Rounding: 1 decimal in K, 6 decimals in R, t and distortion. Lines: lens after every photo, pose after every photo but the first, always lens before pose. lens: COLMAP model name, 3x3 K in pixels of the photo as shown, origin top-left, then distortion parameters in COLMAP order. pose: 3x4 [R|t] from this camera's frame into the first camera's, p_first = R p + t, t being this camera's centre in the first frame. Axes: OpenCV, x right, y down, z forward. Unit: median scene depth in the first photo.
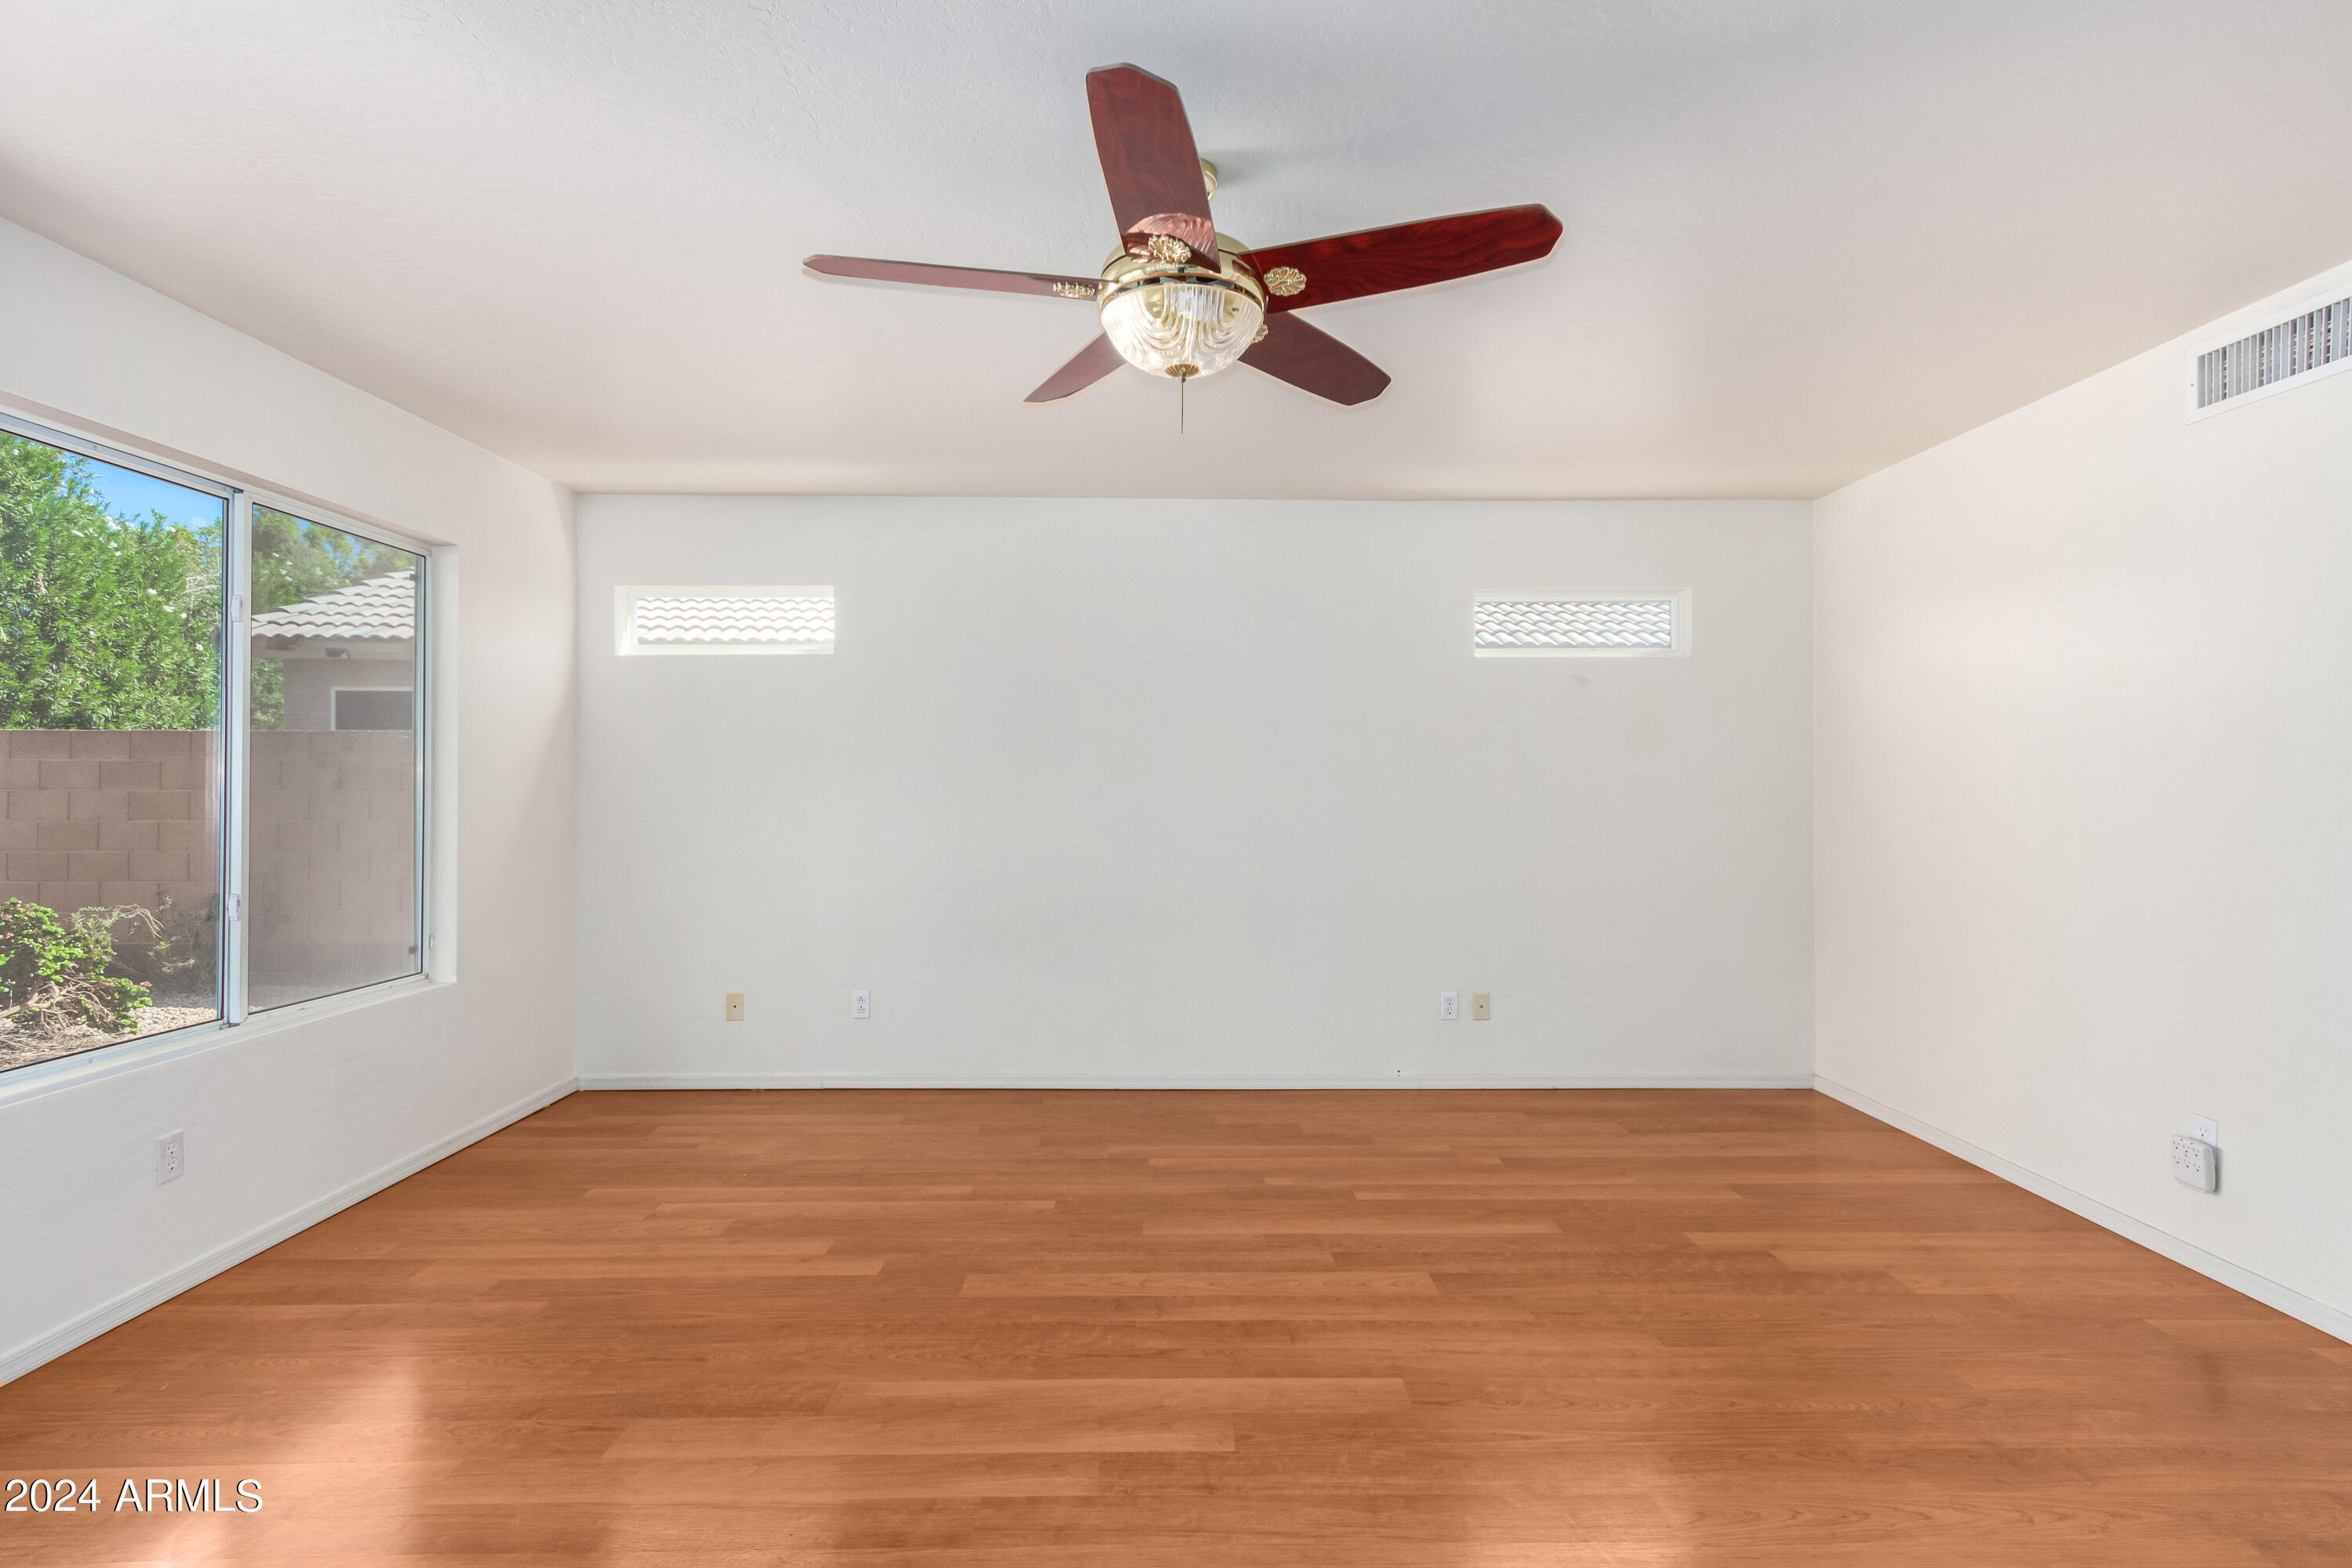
lens RADIAL K [[1115.4, 0, 1184.9], [0, 1115.4, 784.0], [0, 0, 1]] dist [0.007102, 0.000463]
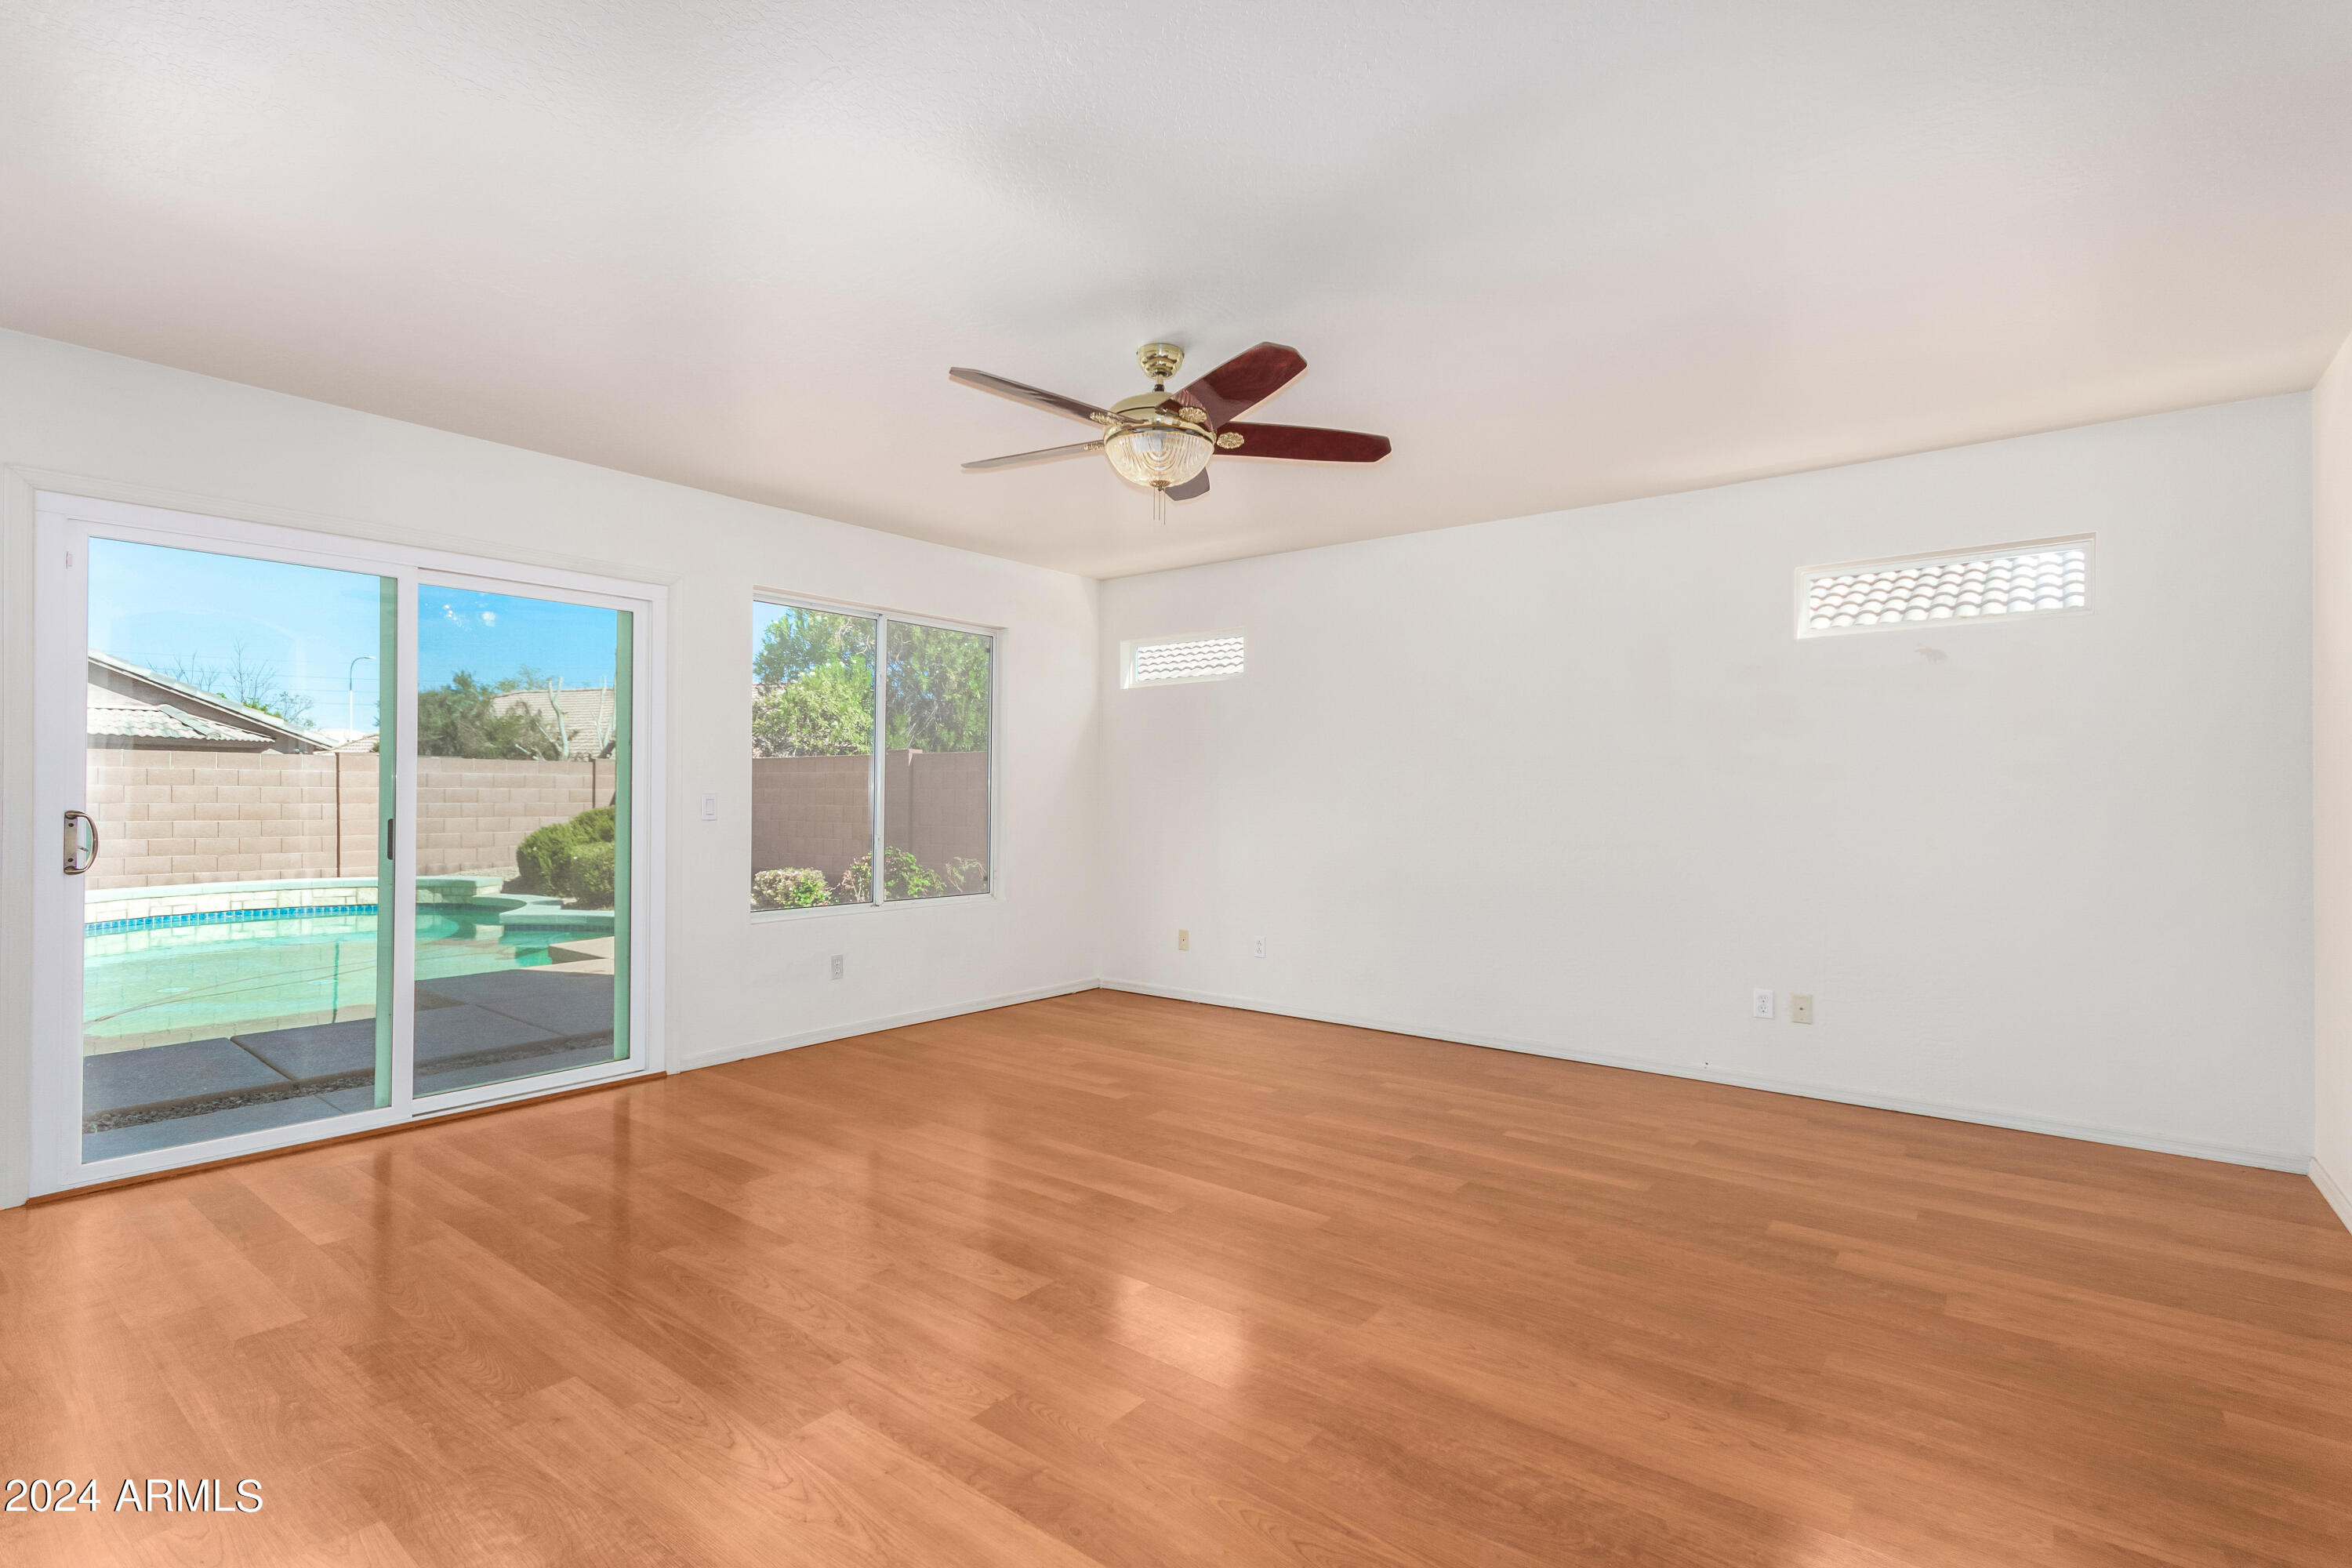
lens RADIAL K [[1104.5, 0, 1176.0], [0, 1104.5, 784.0], [0, 0, 1]] dist [0.009319, 0.000513]
pose [[0.774657, -0.002870, -0.632375, 0.672082], [-0.004398, 0.999941, -0.009926, 0.032174], [0.632366, 0.010470, 0.774599, -0.089564]]
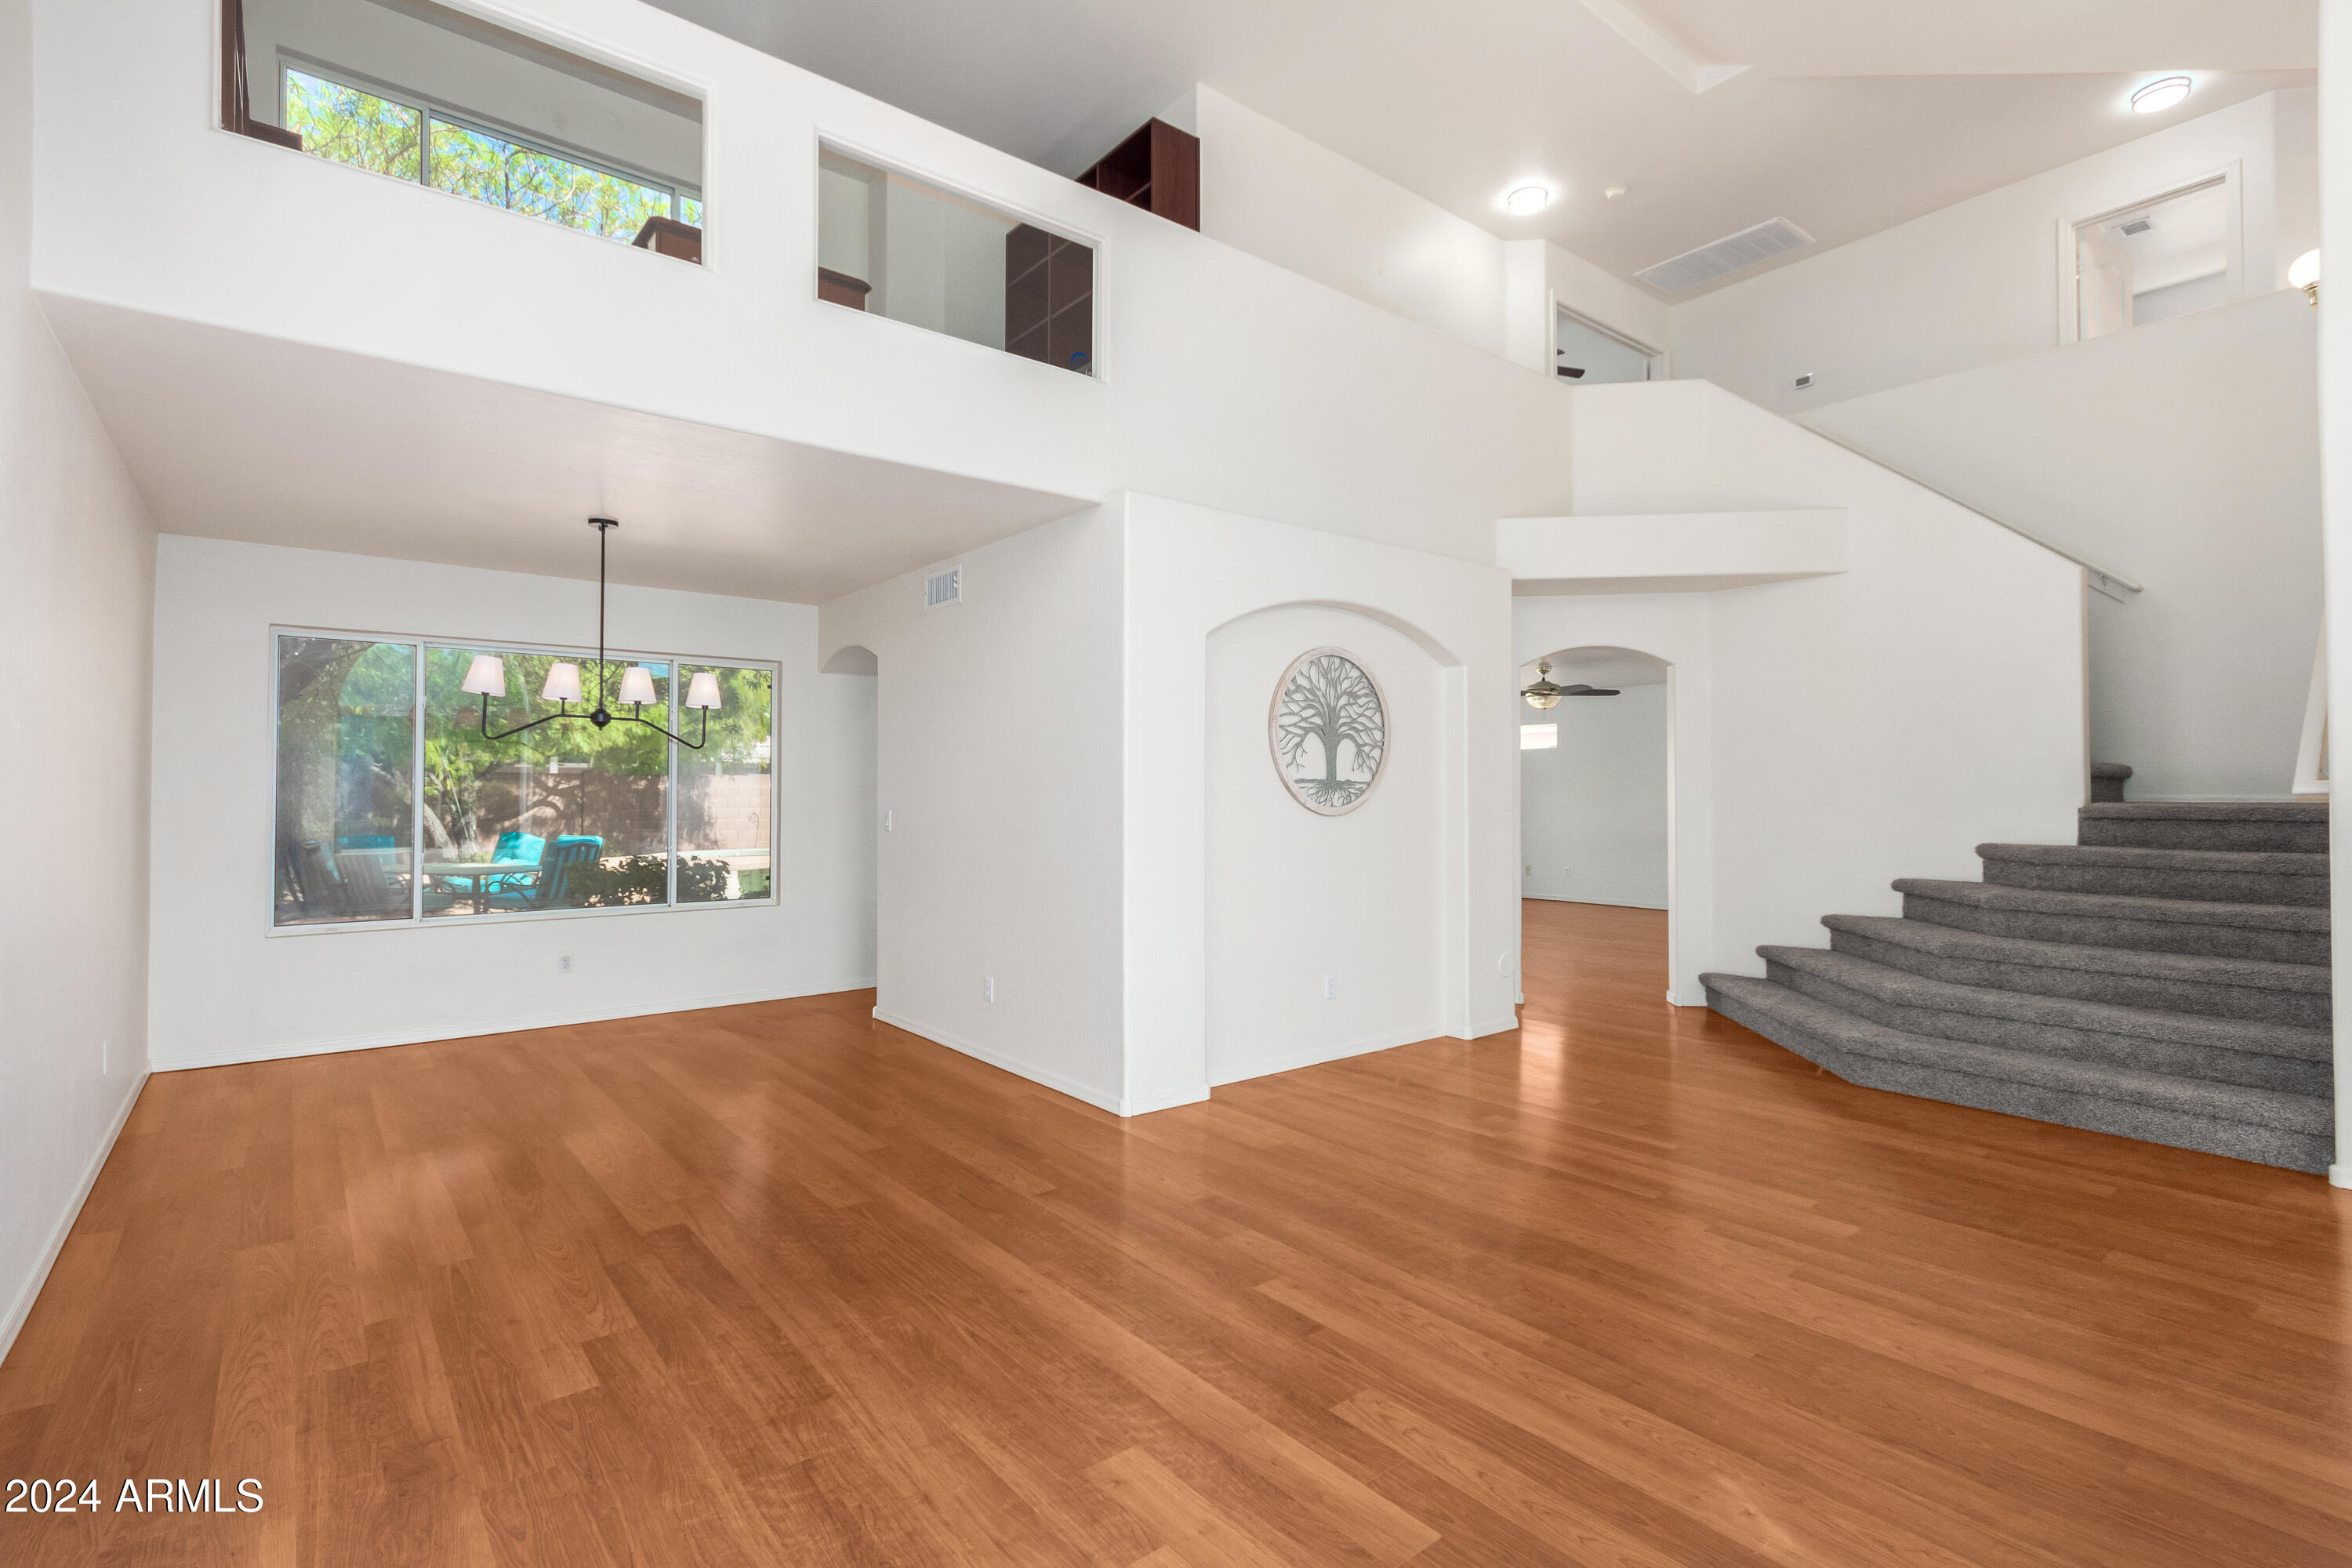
lens RADIAL K [[1115.4, 0, 1184.9], [0, 1115.4, 784.0], [0, 0, 1]] dist [0.007102, 0.000463]
pose [[0.615174, -0.006863, -0.788362, 1.946986], [0.002693, 0.999975, -0.006604, -0.008165], [0.788387, 0.001940, 0.615177, -2.142347]]
